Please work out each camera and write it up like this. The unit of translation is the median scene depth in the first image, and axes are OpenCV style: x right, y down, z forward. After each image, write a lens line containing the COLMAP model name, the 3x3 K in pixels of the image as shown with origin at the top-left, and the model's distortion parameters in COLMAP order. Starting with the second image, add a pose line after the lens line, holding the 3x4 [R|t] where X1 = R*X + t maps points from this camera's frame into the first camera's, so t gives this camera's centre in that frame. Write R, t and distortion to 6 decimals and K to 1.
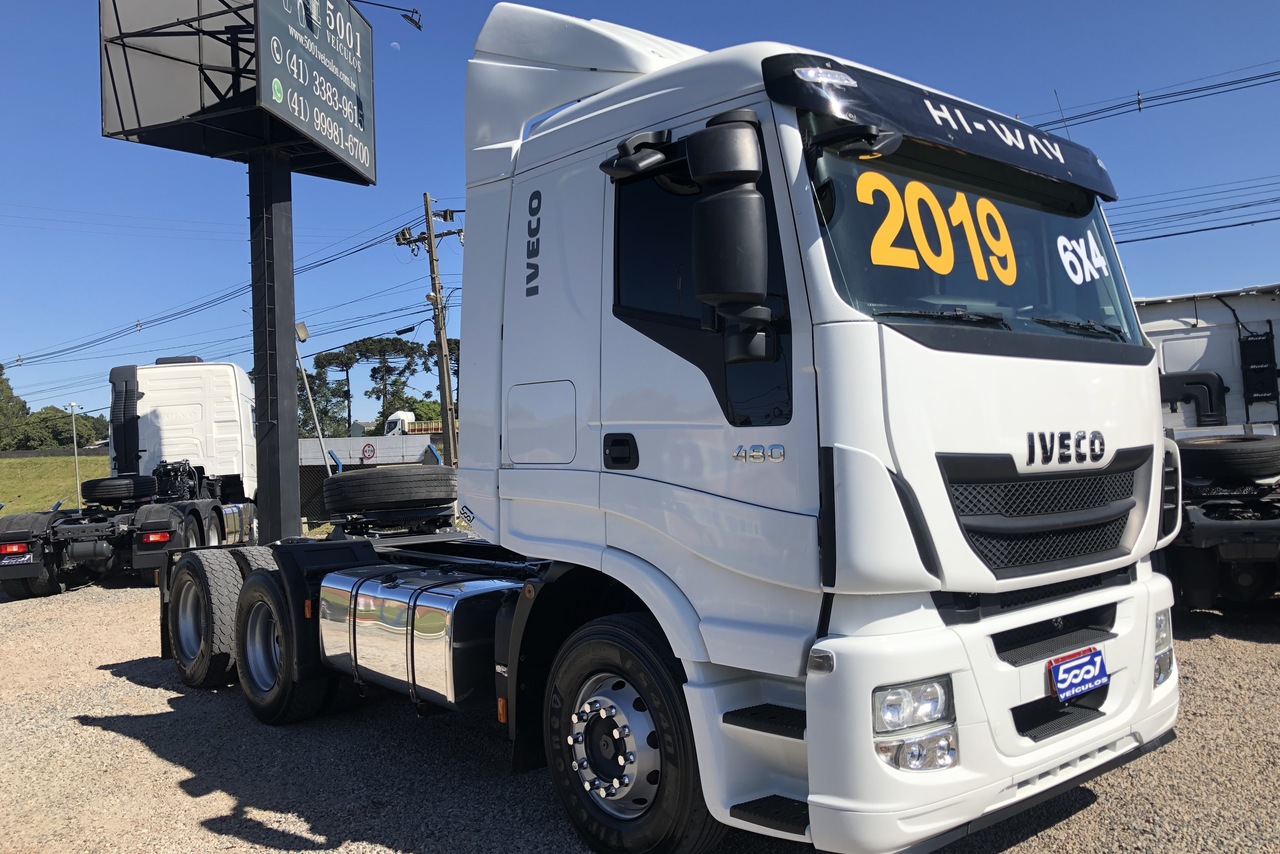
lens RADIAL K [[1045.9, 0, 640.0], [0, 1045.9, 427.0], [0, 0, 1]] dist [0.011095, 0.006916]
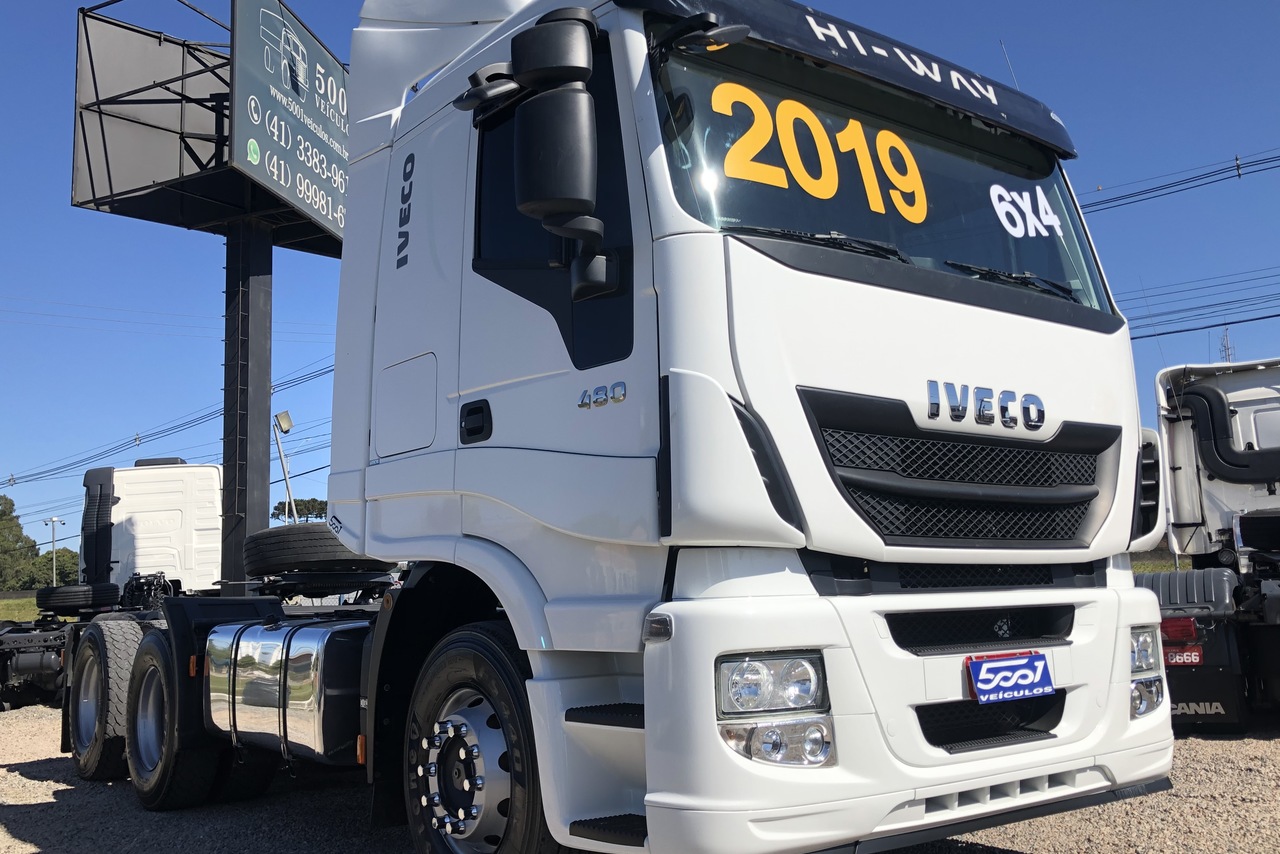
lens RADIAL K [[1184.9, 0, 640.0], [0, 1184.9, 427.0], [0, 0, 1]] dist [0.014514, -0.008173]
pose [[0.998094, -0.006854, -0.061331, 0.168576], [-0.000622, 0.992645, -0.121059, 0.138776], [0.061709, 0.120866, 0.990749, 0.031273]]
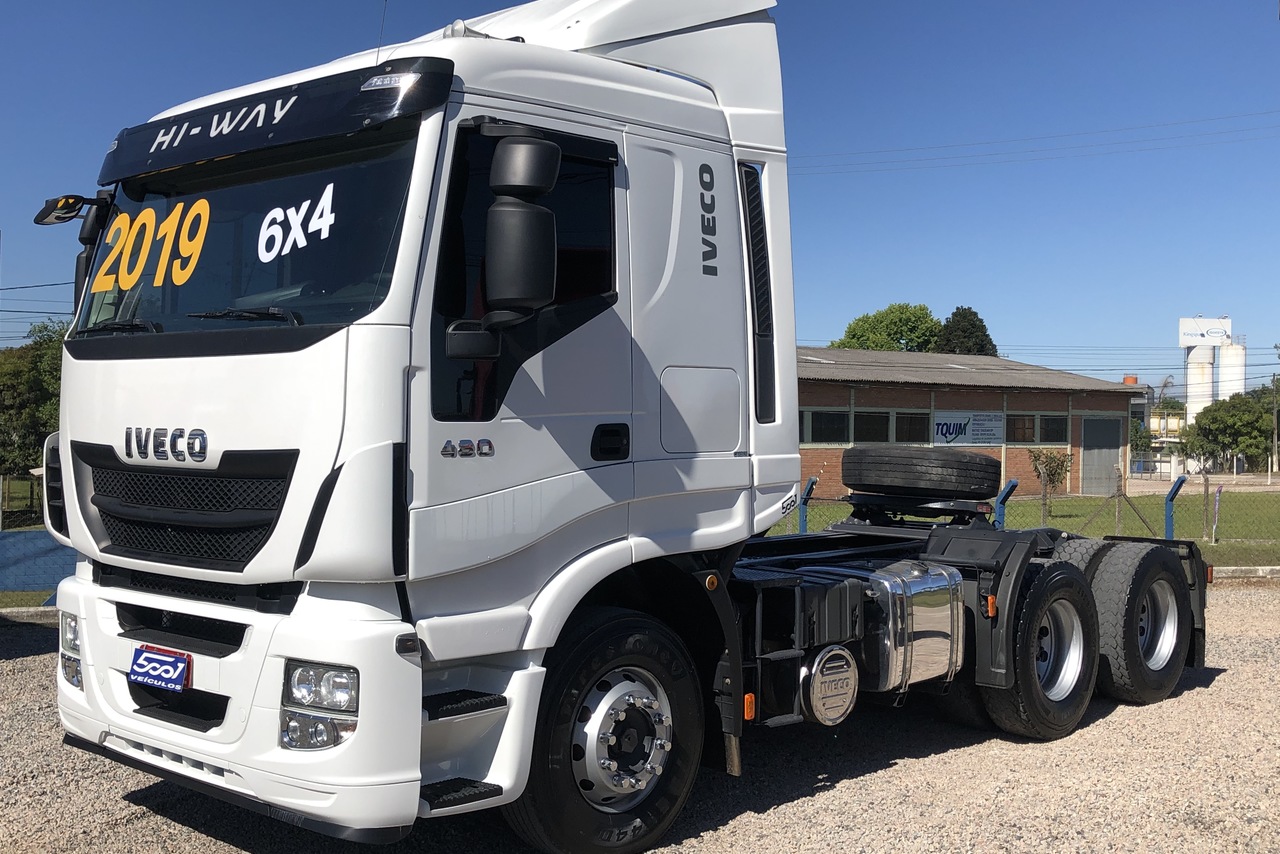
lens RADIAL K [[1446.3, 0, 640.0], [0, 1446.3, 427.0], [0, 0, 1]] dist [0.088702, -0.030316]
pose [[0.106384, 0.035700, -0.993684, 1.680014], [0.008253, 0.999289, 0.036785, -0.040483], [0.994291, -0.012115, 0.106014, 1.188380]]
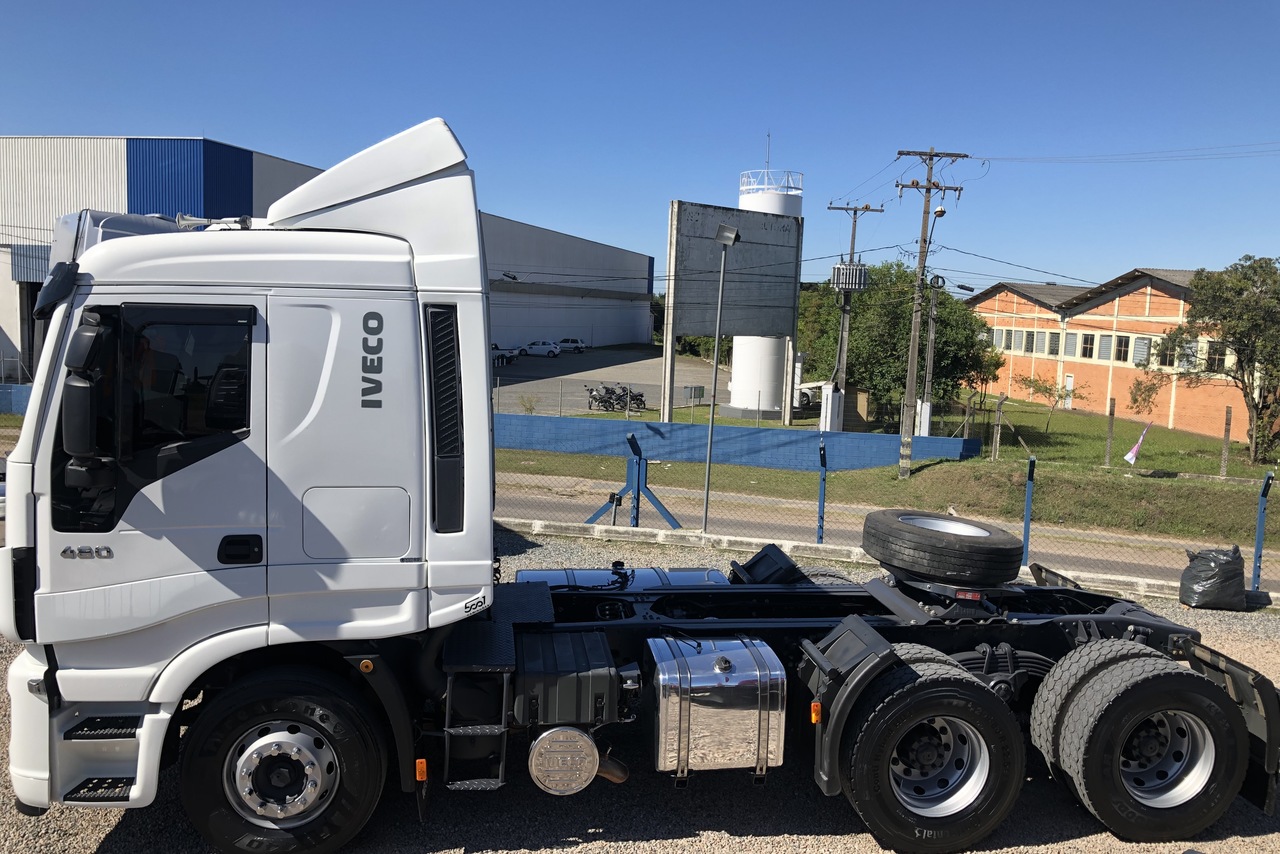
lens RADIAL K [[1045.9, 0, 640.0], [0, 1045.9, 427.0], [0, 0, 1]] dist [0.011095, 0.006916]
pose [[-0.547268, 0.105676, -0.830259, 1.109003], [0.001706, 0.992136, 0.125155, -0.259504], [0.836956, 0.067077, -0.543144, 2.292438]]
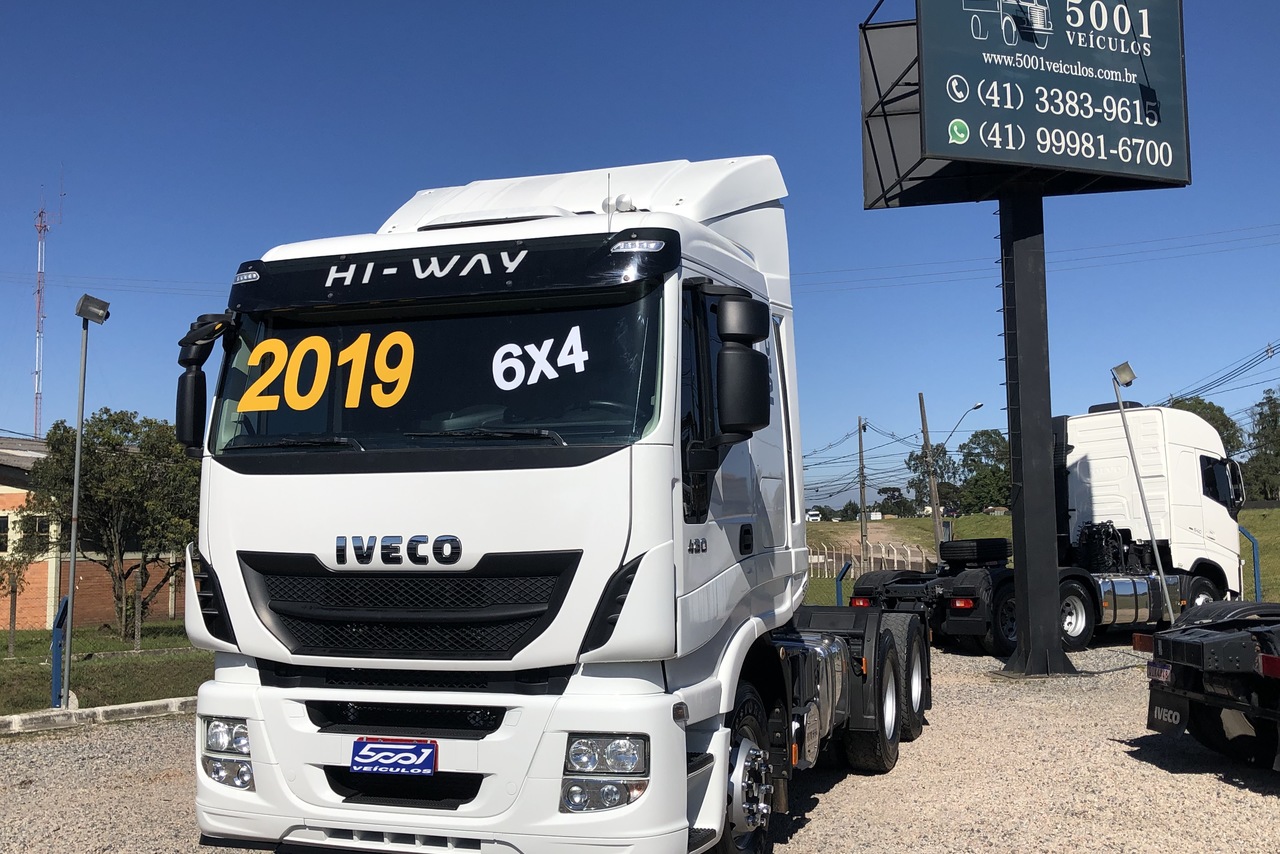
lens RADIAL K [[1332.4, 0, 640.0], [0, 1332.4, 427.0], [0, 0, 1]] dist [0.184617, -0.436474]
pose [[0.488425, -0.037297, -0.871809, 1.625576], [0.012471, 0.999282, -0.035764, -0.052001], [0.872517, 0.006596, 0.488540, 0.479832]]
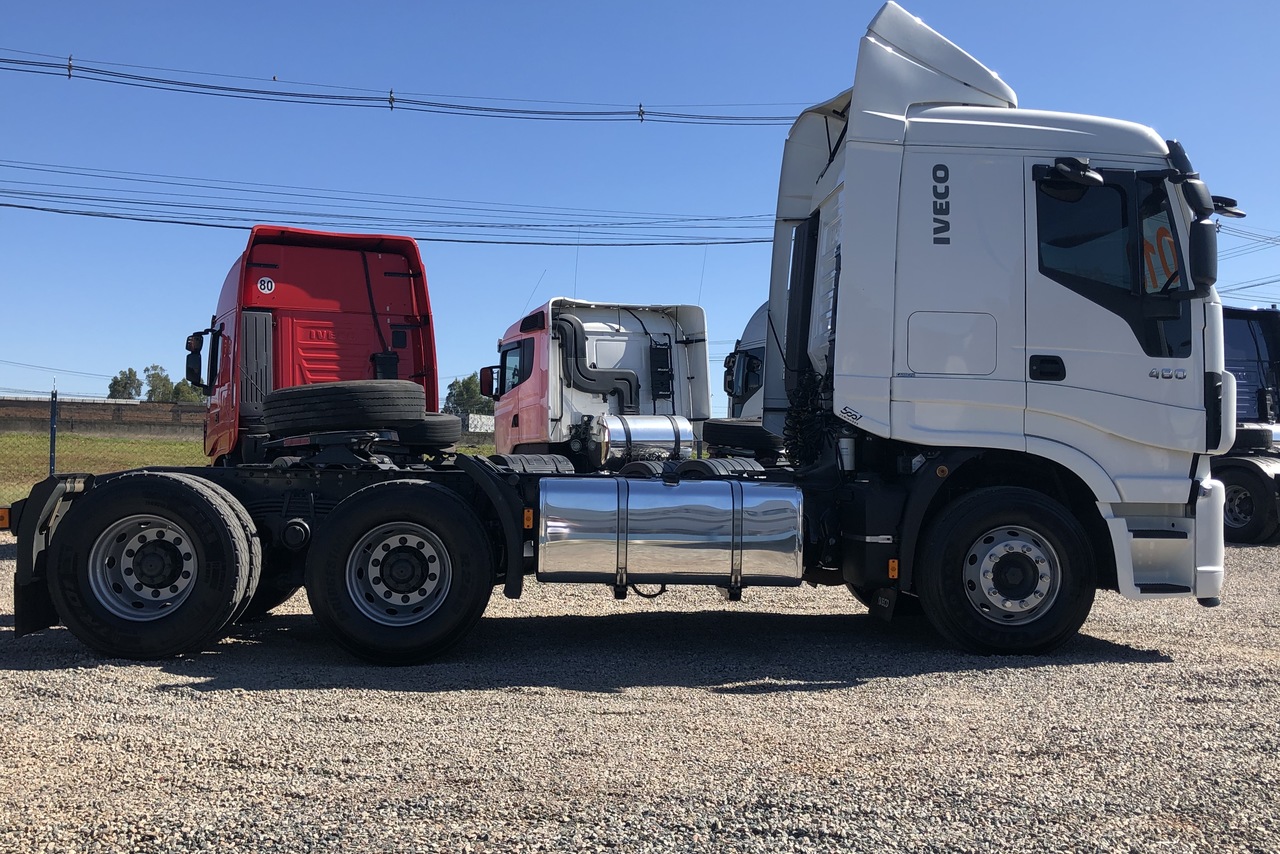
lens RADIAL K [[1252.9, 0, 609.6], [0, 1252.9, 455.2], [0, 0, 1]] dist [-0.000686, -0.001126]
pose [[0.623135, 0.041983, 0.780987, -1.648862], [-0.047817, 0.998735, -0.015535, 0.189656], [-0.780651, -0.027664, 0.624354, 0.361208]]
